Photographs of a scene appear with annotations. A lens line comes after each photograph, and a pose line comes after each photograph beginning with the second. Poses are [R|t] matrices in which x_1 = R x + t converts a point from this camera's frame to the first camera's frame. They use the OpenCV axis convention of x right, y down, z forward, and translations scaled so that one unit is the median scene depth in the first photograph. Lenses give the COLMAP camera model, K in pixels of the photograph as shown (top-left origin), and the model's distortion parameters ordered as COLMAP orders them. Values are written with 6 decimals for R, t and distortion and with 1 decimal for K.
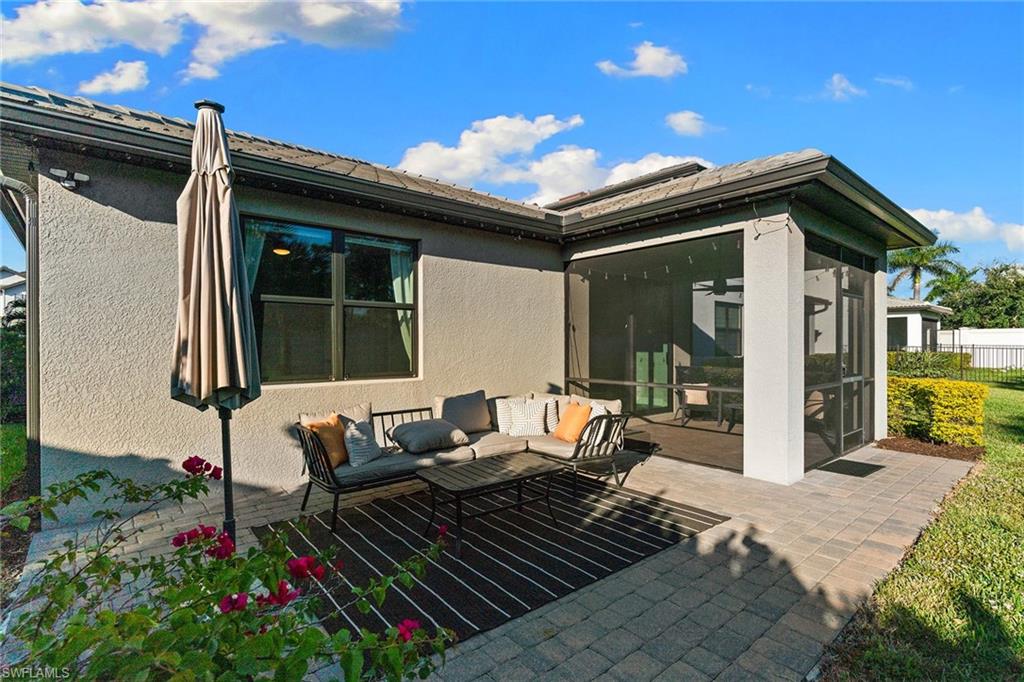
lens RADIAL K [[494.4, 0, 499.5], [0, 494.4, 345.7], [0, 0, 1]] dist [0.001302, 0.000041]
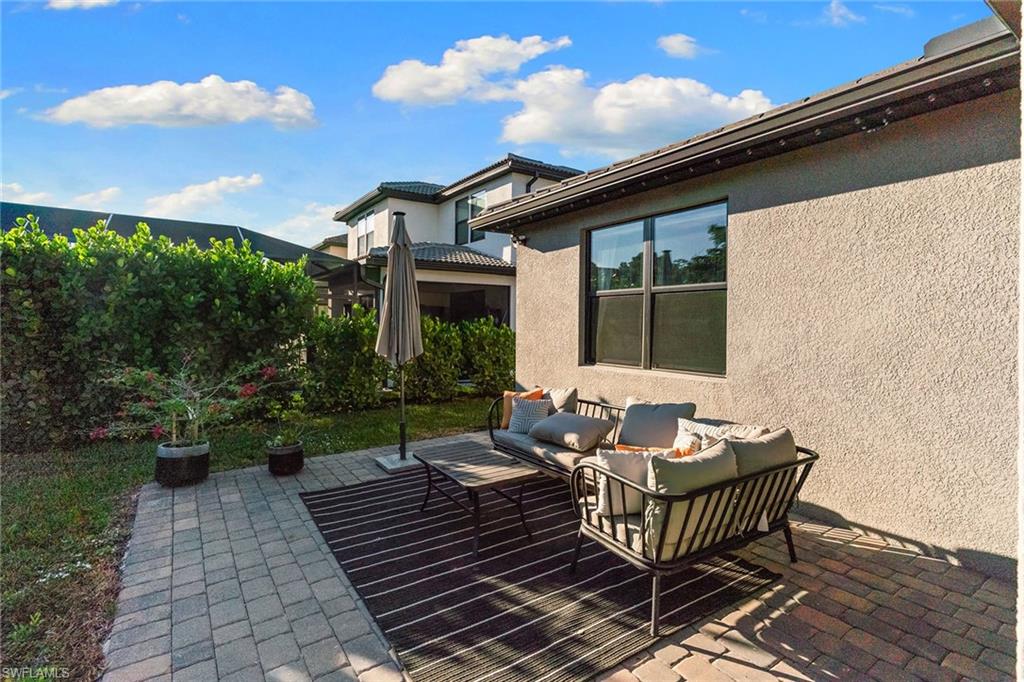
lens RADIAL K [[497.4, 0, 539.2], [0, 497.4, 323.2], [0, 0, 1]] dist [0.000197, -0.000083]
pose [[-0.083211, 0.006539, -0.996511, 0.898031], [-0.004743, 0.999965, 0.006958, -0.034829], [0.996521, 0.005306, -0.083177, 1.117655]]
